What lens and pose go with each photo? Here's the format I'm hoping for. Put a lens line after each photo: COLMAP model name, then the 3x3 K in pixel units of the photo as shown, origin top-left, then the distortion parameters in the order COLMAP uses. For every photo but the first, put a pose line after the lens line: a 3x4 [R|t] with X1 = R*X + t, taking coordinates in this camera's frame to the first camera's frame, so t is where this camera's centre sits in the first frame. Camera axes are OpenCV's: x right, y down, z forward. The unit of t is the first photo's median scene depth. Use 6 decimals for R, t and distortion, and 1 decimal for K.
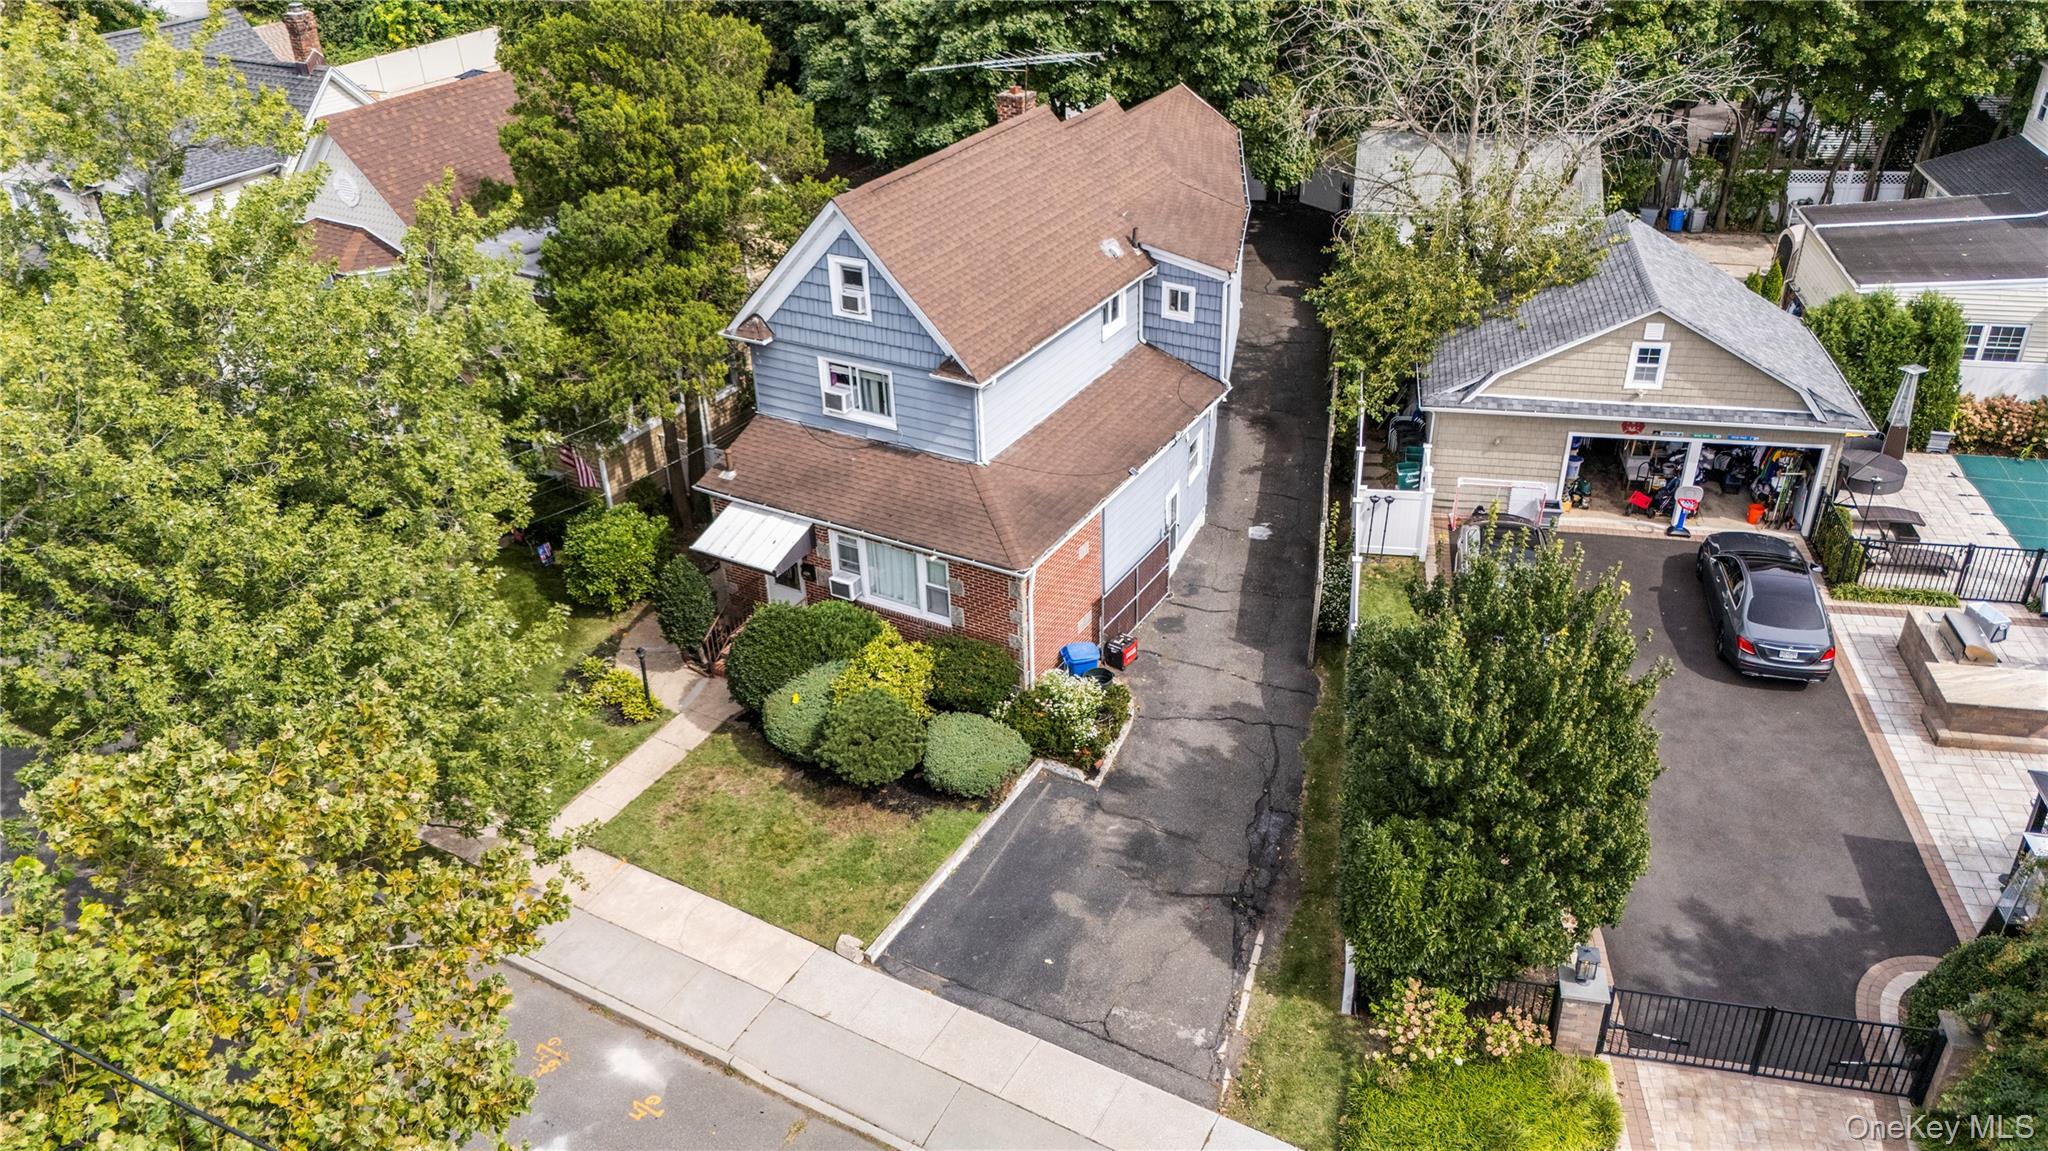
lens RADIAL K [[1495.4, 0, 1024.0], [0, 1495.4, 575.5], [0, 0, 1]] dist [0.035253, -0.004125]
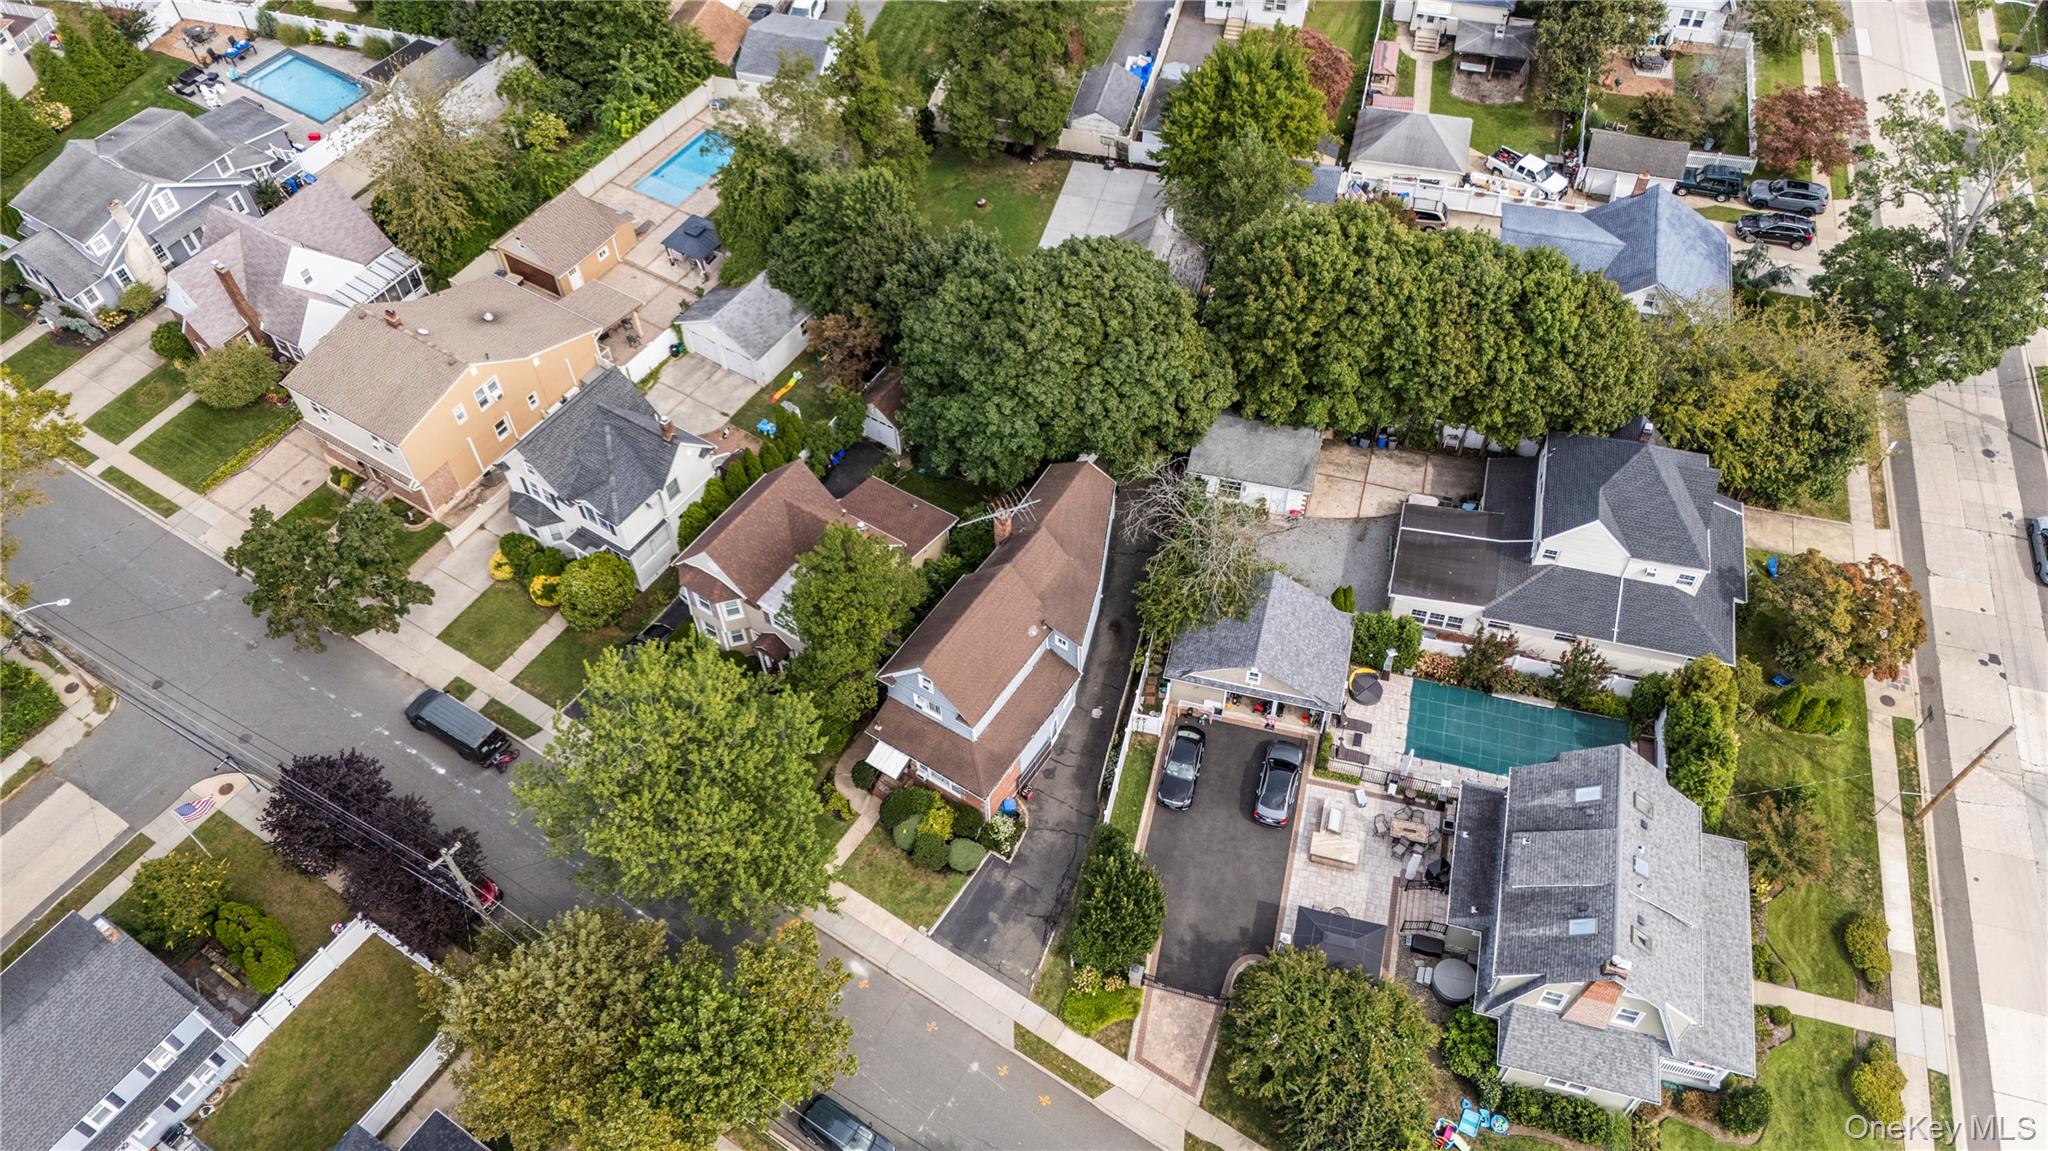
lens RADIAL K [[1495.4, 0, 1024.0], [0, 1495.4, 575.5], [0, 0, 1]] dist [0.035253, -0.004125]
pose [[0.998108, 0.052232, -0.032424, 0.144438], [-0.036929, 0.931040, 0.363043, -1.445496], [0.049150, -0.361159, 0.931208, -1.499907]]
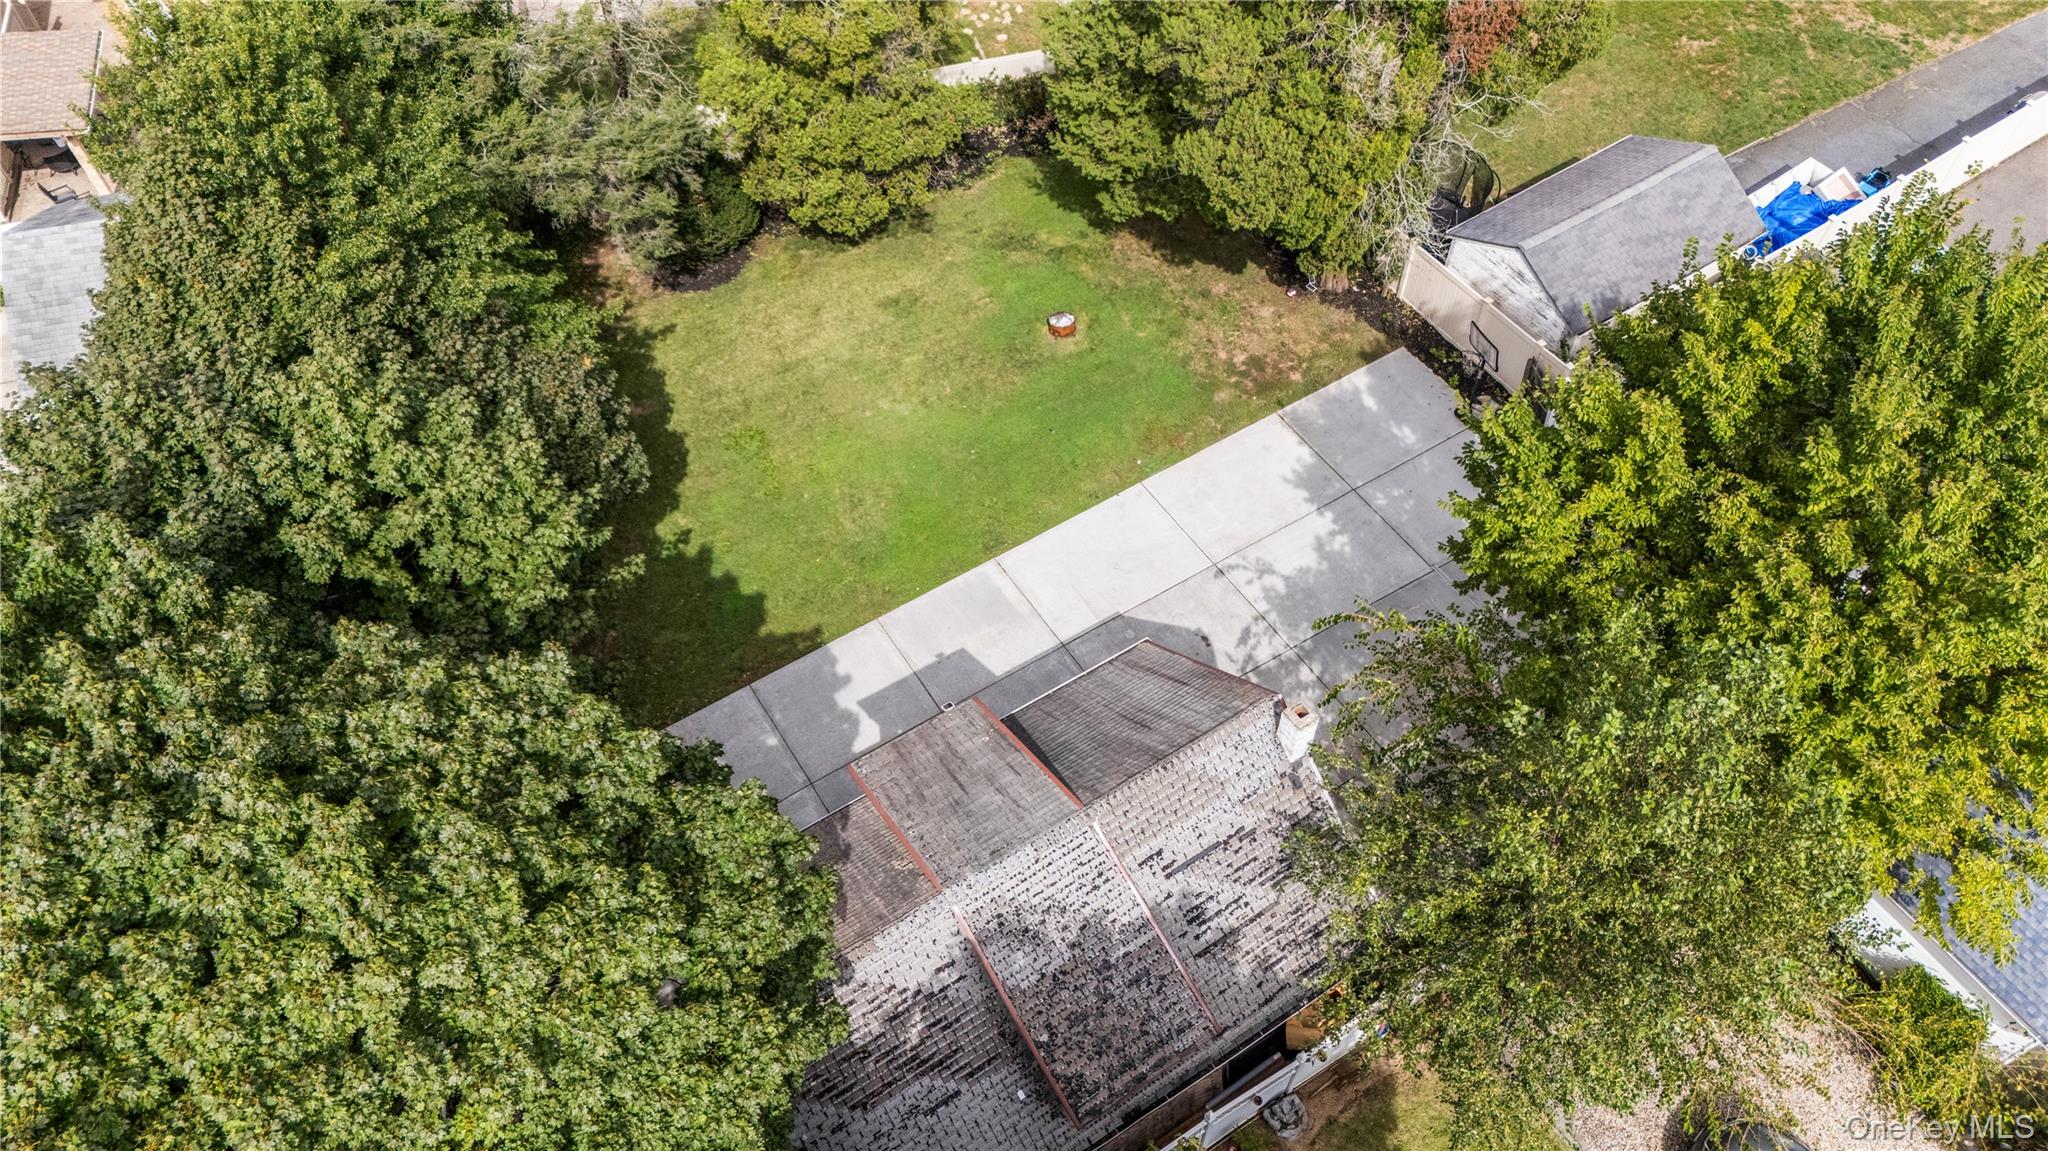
lens RADIAL K [[1484.0, 0, 1024.0], [0, 1484.0, 575.5], [0, 0, 1]] dist [0.046419, 0.000946]
pose [[0.699876, 0.589761, -0.402933, 0.547586], [-0.370353, 0.782003, 0.501308, -1.409414], [0.610747, -0.201626, 0.765726, 1.603559]]
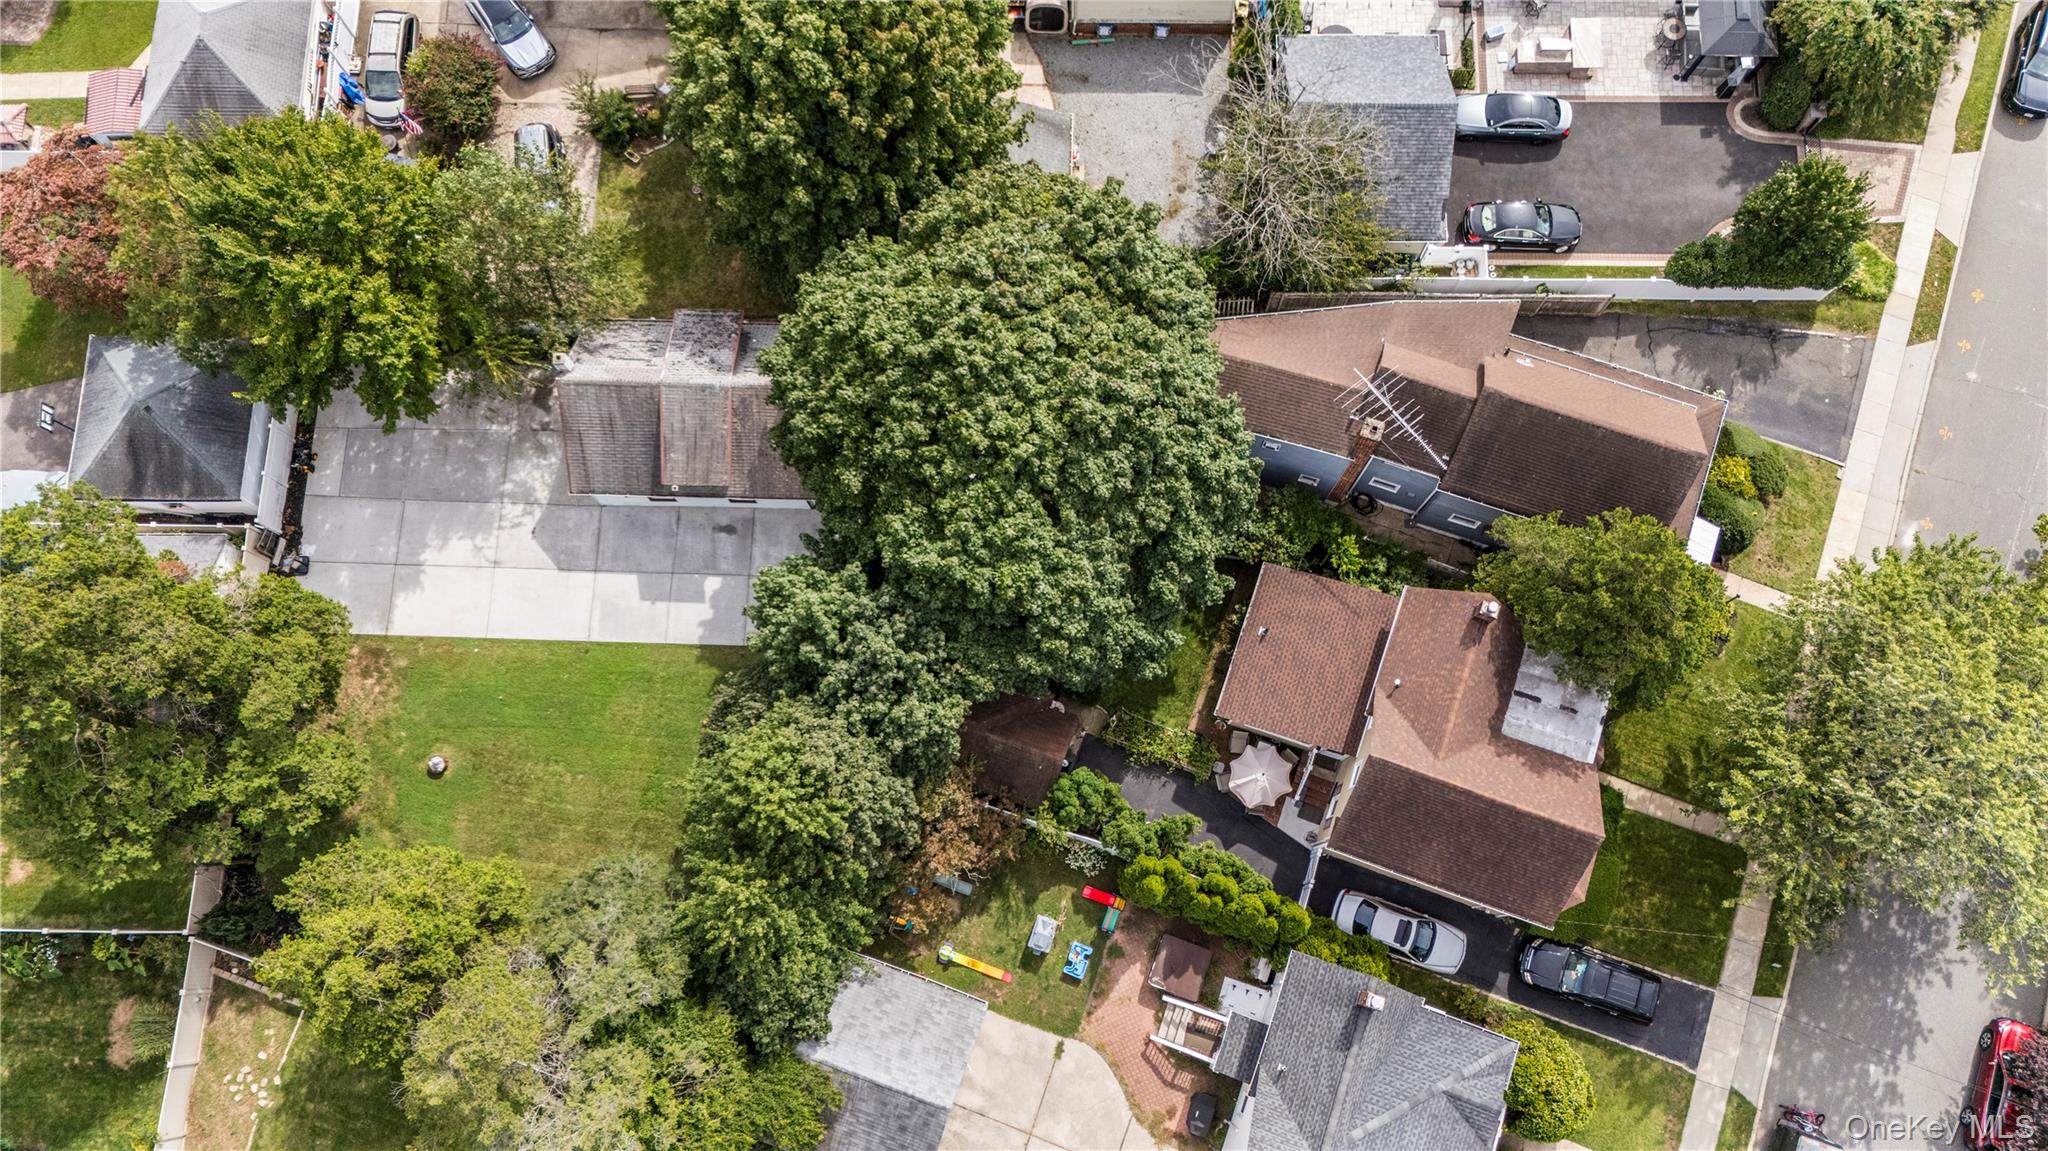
lens RADIAL K [[1495.4, 0, 1024.0], [0, 1495.4, 575.5], [0, 0, 1]] dist [0.035253, -0.004125]
pose [[-0.174919, -0.948367, 0.264582, -0.653550], [0.518289, 0.139788, 0.843704, -2.385700], [-0.837126, 0.284710, 0.467077, 0.912315]]
